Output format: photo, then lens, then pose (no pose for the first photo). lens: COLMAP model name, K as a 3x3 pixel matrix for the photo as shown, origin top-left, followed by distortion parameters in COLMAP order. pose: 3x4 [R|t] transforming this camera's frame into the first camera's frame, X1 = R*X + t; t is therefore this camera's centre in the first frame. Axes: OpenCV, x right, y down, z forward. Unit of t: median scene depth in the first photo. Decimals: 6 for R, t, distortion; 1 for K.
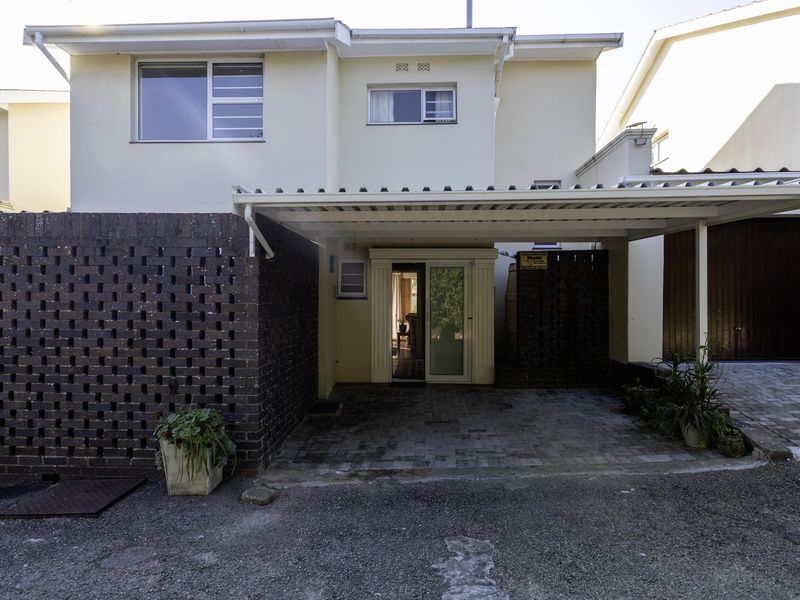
lens RADIAL K [[537.3, 0, 398.8], [0, 537.3, 318.2], [0, 0, 1]] dist [0.002344, 0.000049]
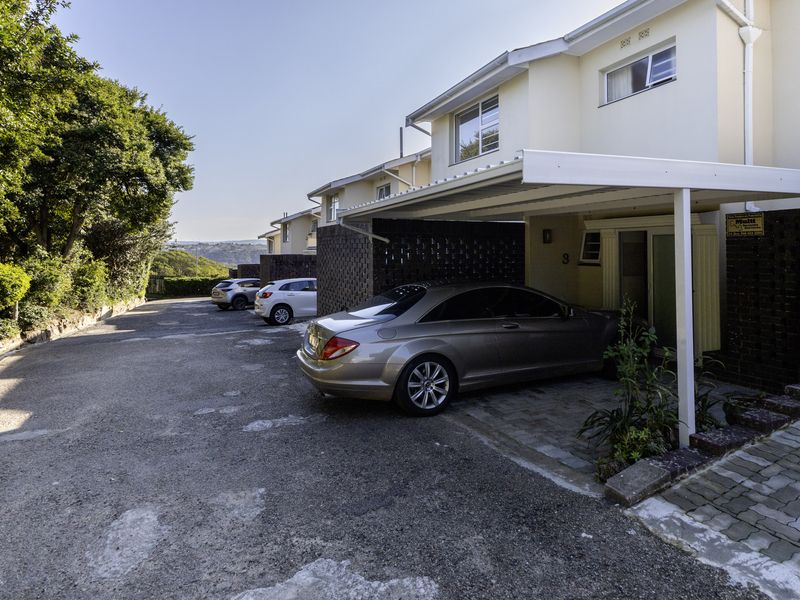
lens RADIAL K [[461.2, 0, 398.0], [0, 461.2, 256.9], [0, 0, 1]] dist [0.024339, -0.000090]
pose [[0.435003, 0.015273, -0.900299, 0.669632], [-0.036673, 0.999327, -0.000766, -0.041490], [0.899682, 0.033350, 0.435271, 0.245106]]
